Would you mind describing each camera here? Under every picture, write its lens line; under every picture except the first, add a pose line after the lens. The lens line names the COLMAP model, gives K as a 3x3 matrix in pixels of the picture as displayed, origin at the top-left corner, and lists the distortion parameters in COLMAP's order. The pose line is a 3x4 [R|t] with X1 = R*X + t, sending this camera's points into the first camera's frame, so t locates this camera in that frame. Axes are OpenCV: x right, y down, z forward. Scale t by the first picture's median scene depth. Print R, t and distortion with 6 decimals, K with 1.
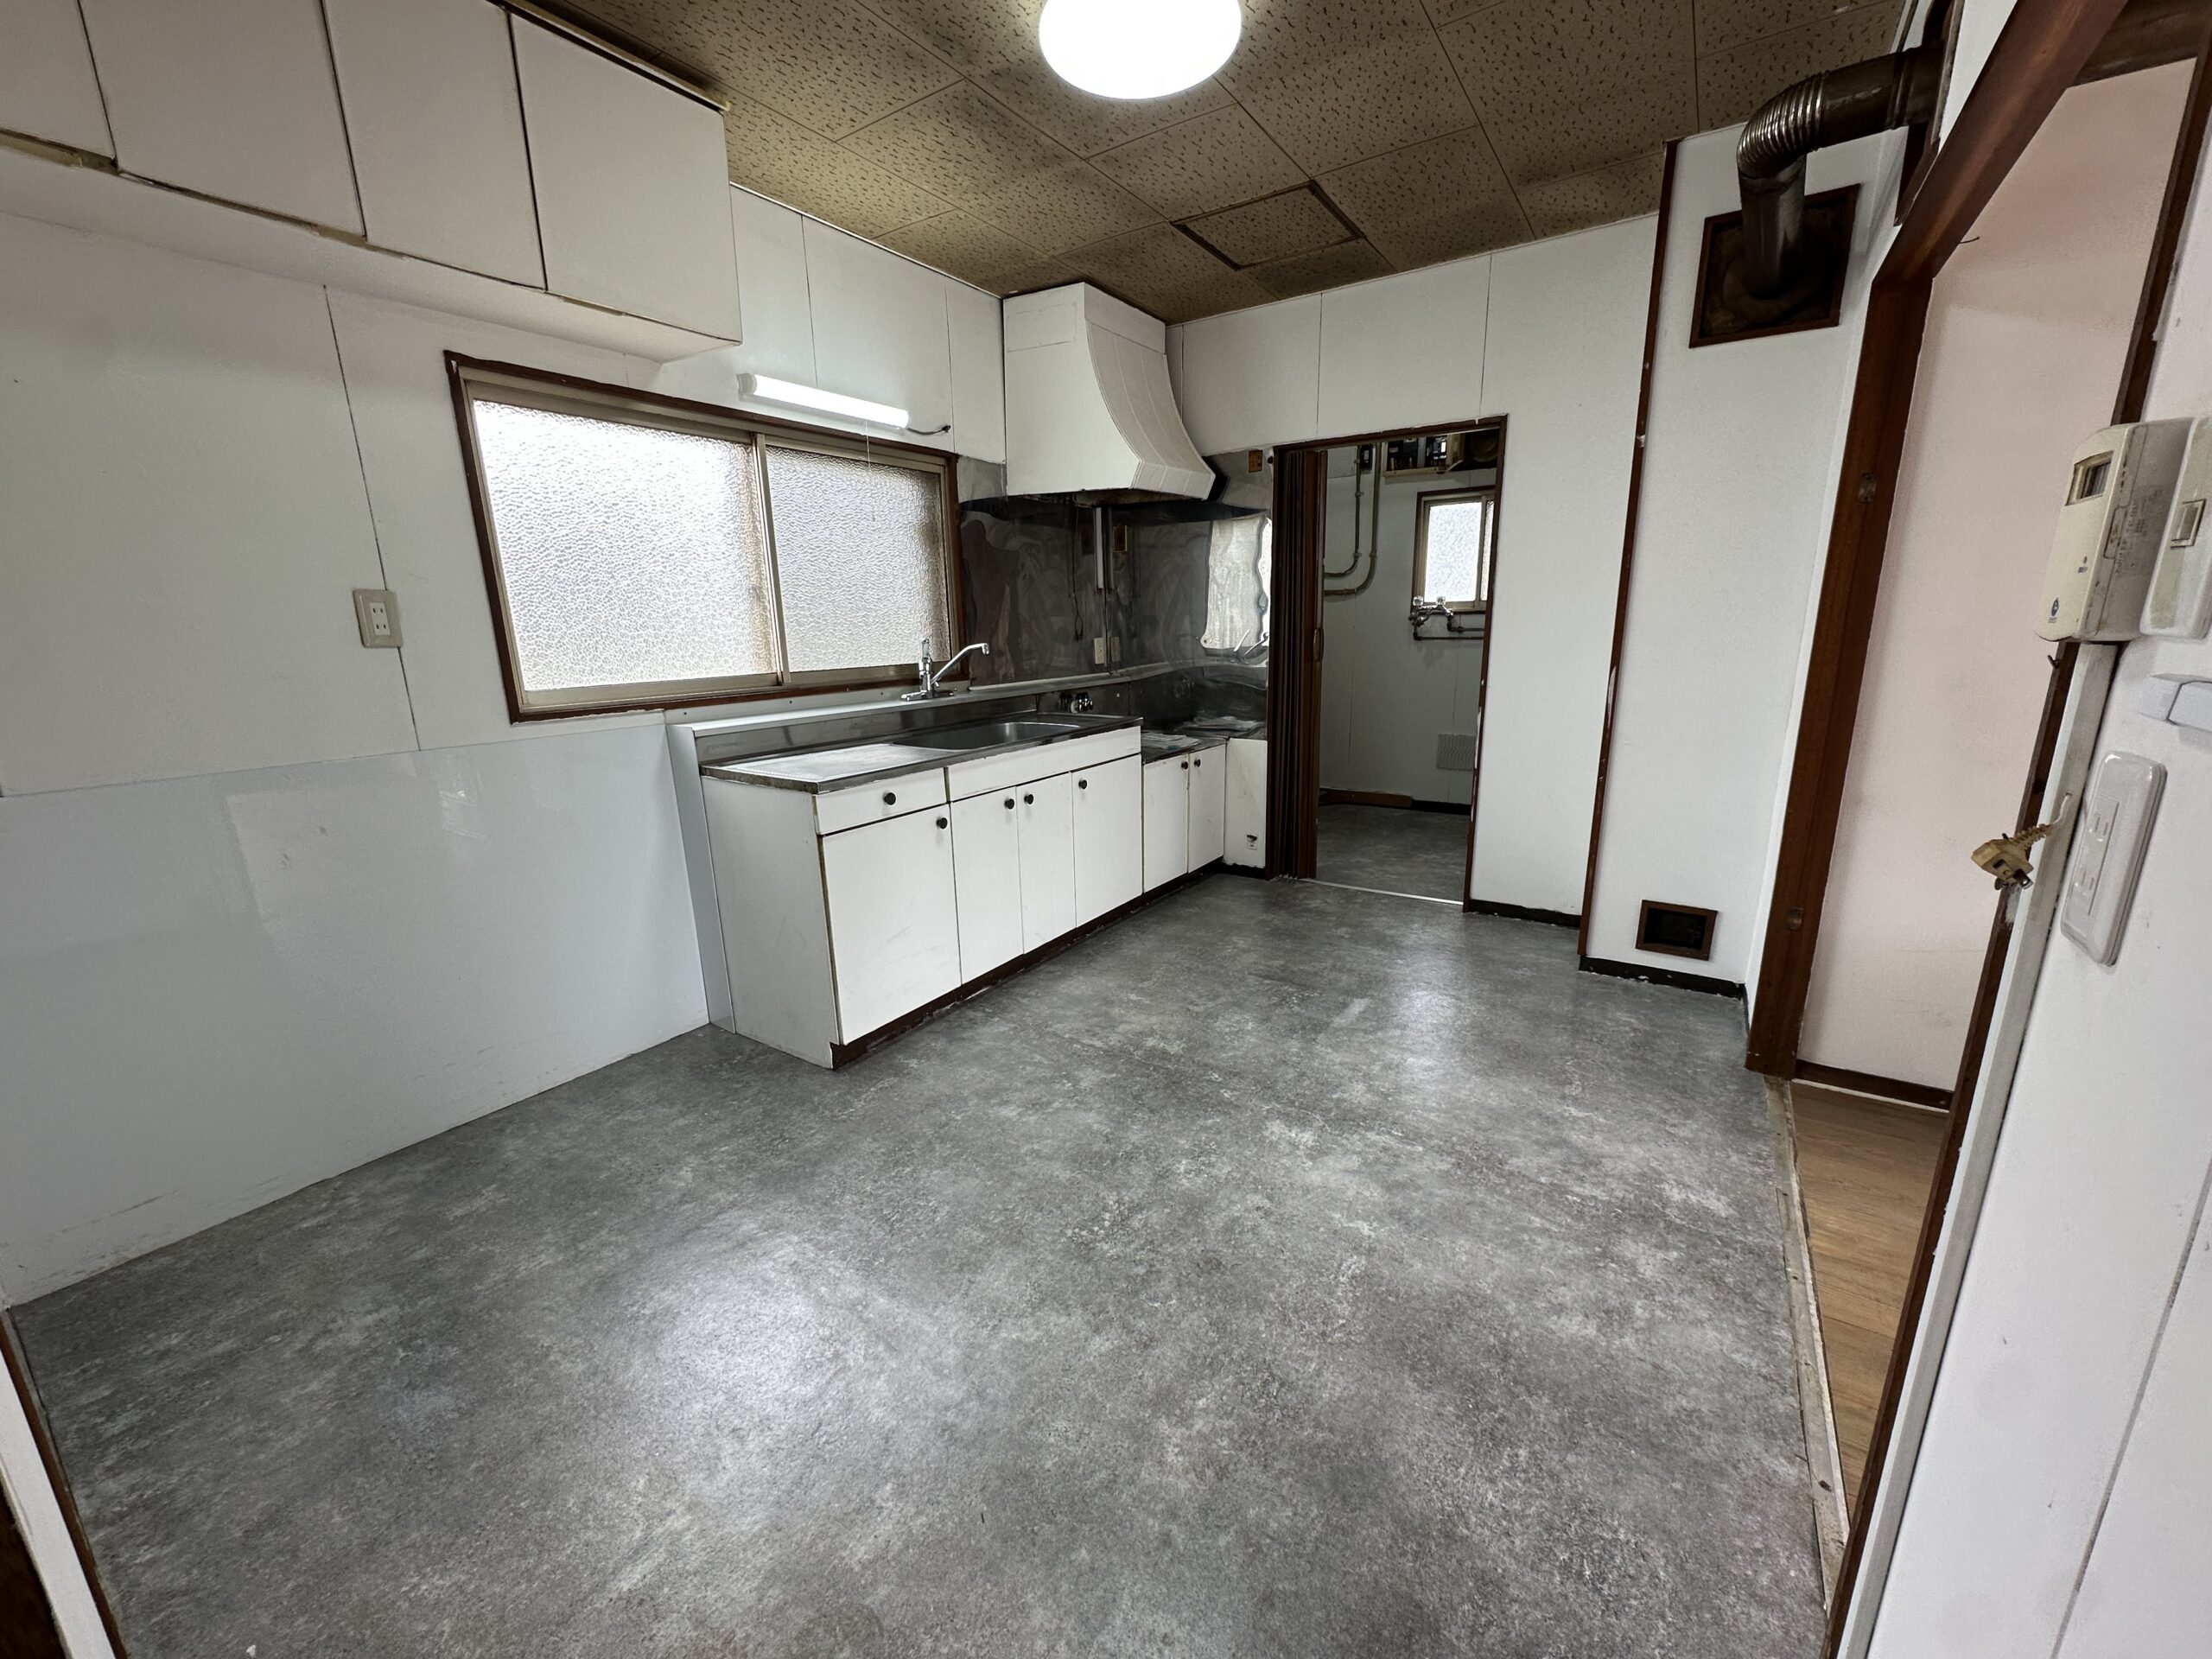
lens RADIAL K [[883.8, 0, 1108.1], [0, 883.8, 833.2], [0, 0, 1]] dist [-0.000141, -0.000036]
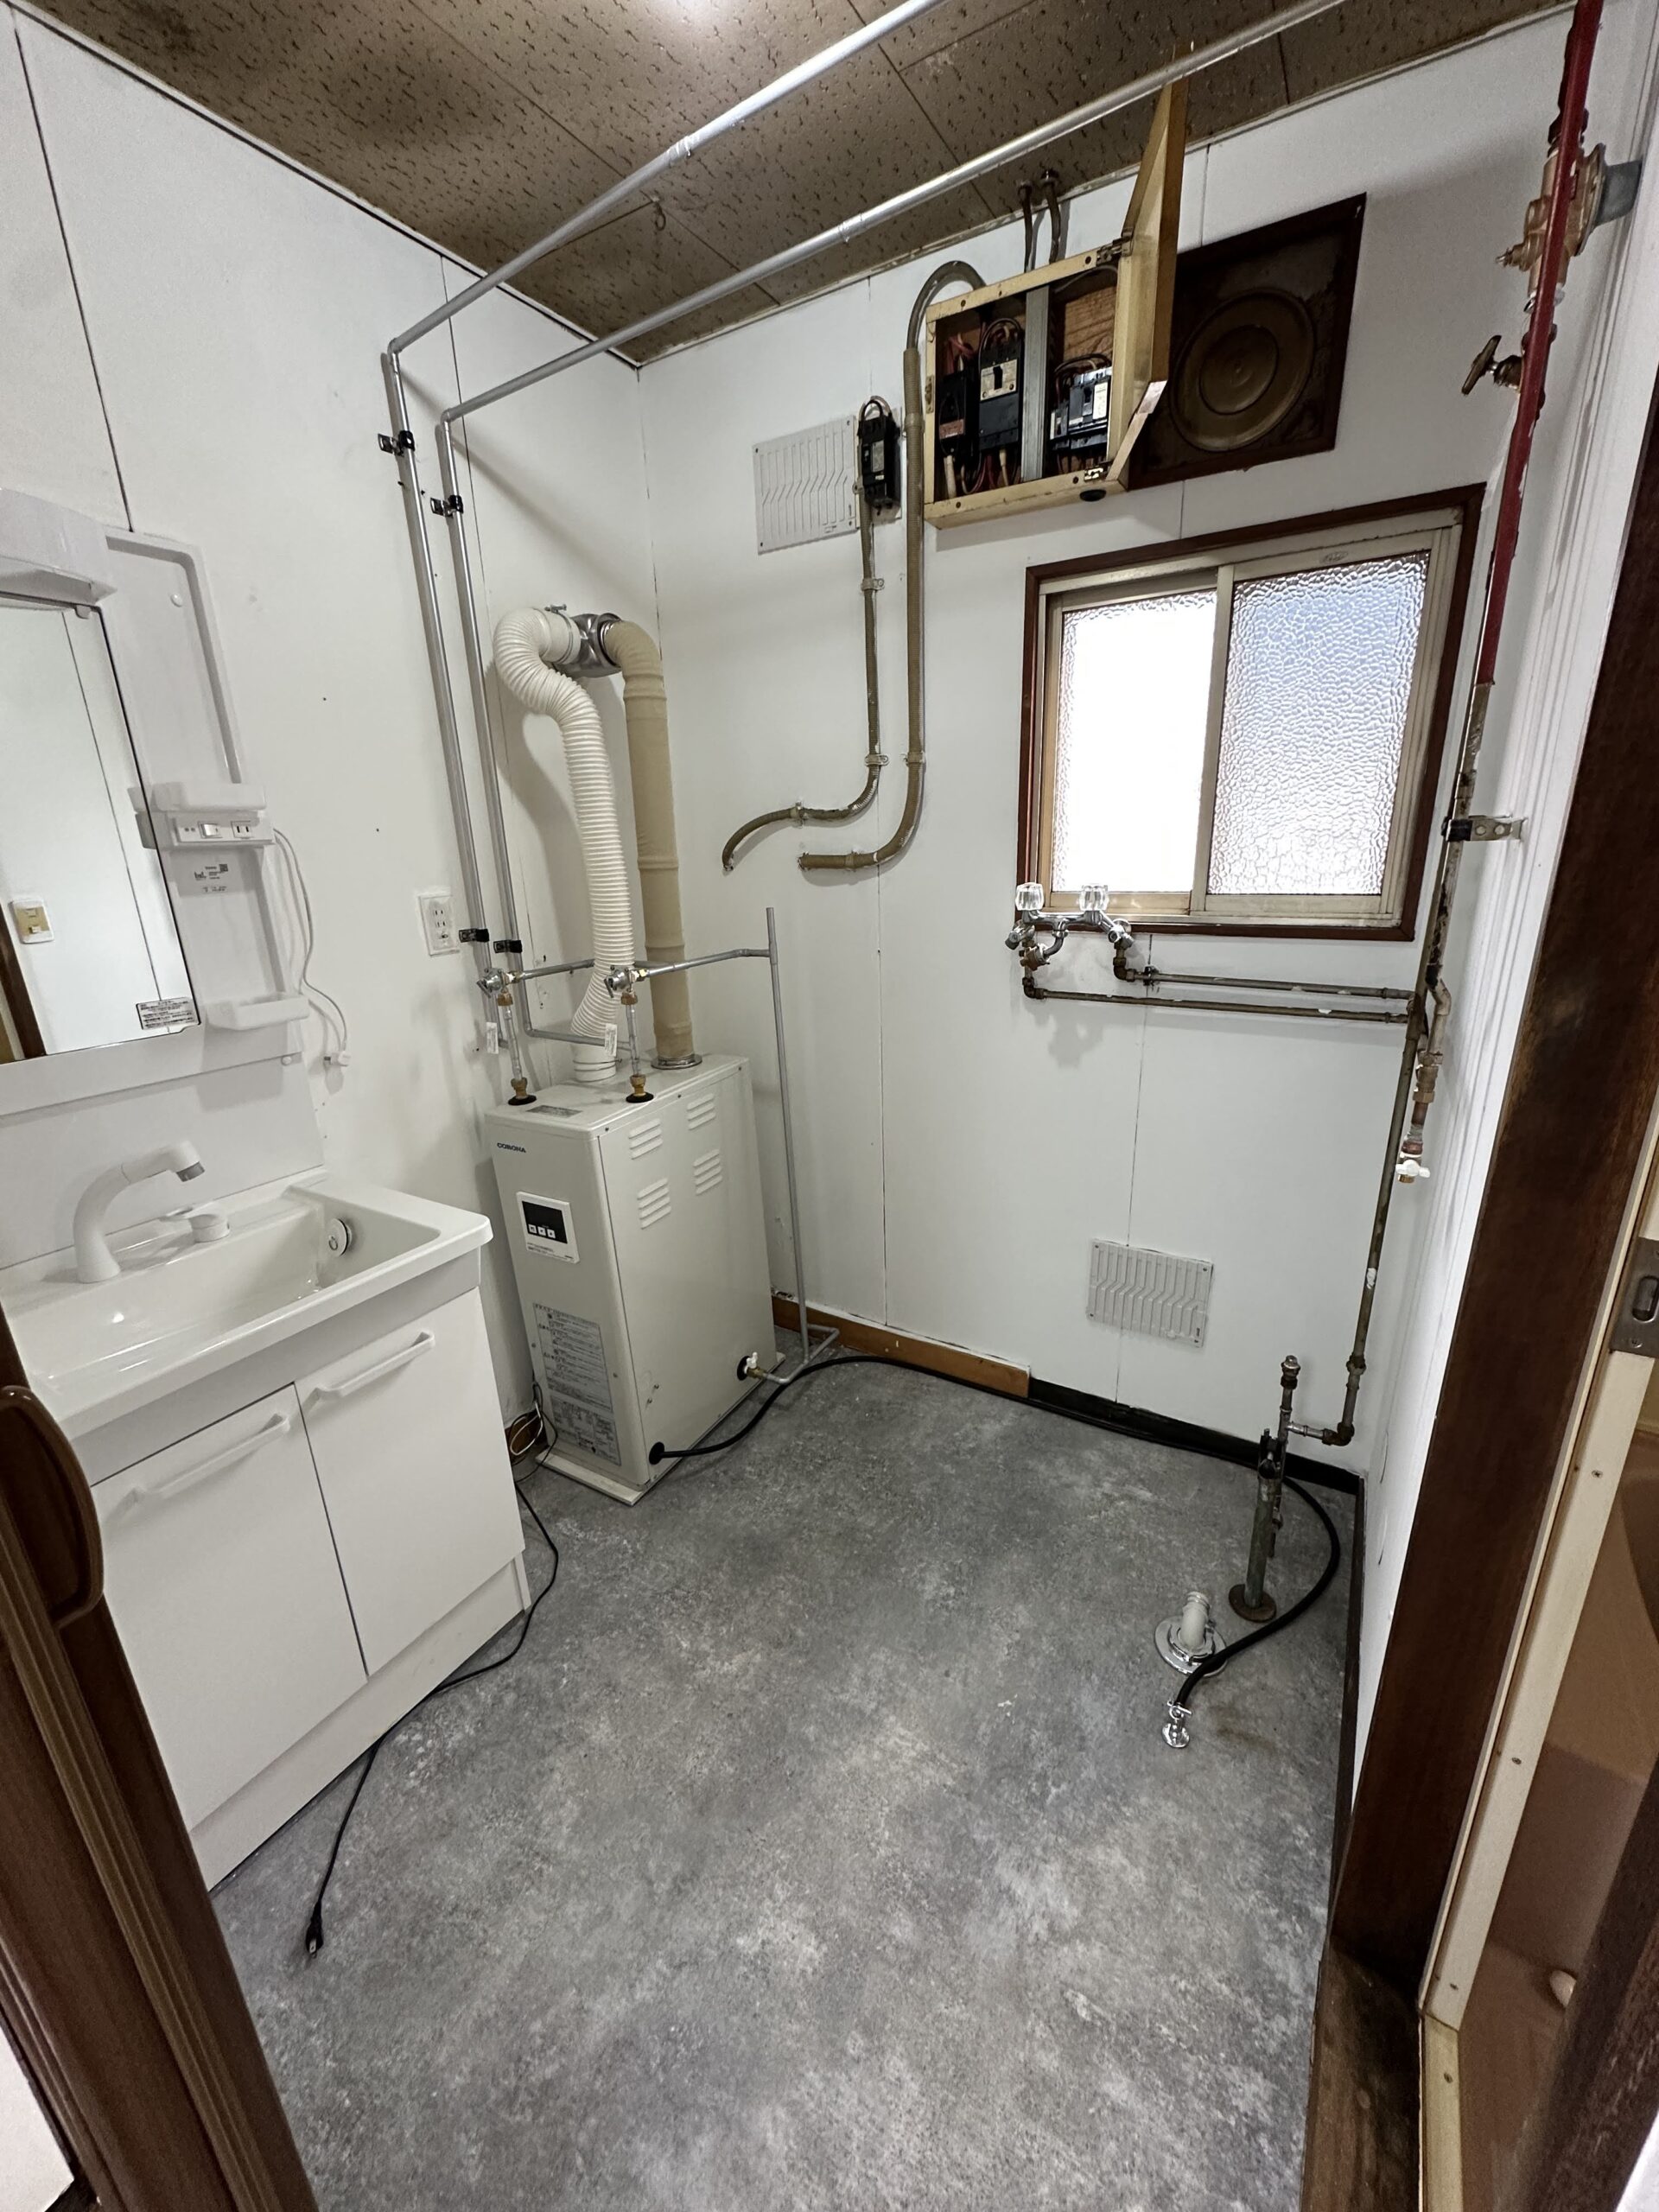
lens RADIAL K [[883.8, 0, 825.6], [0, 883.8, 1104.2], [0, 0, 1]] dist [-0.000141, -0.000036]
pose [[0.999242, -0.019376, 0.033766, 0.253636], [0.017016, 0.997483, 0.068828, -0.204075], [-0.035014, -0.068201, 0.997057, 0.643090]]
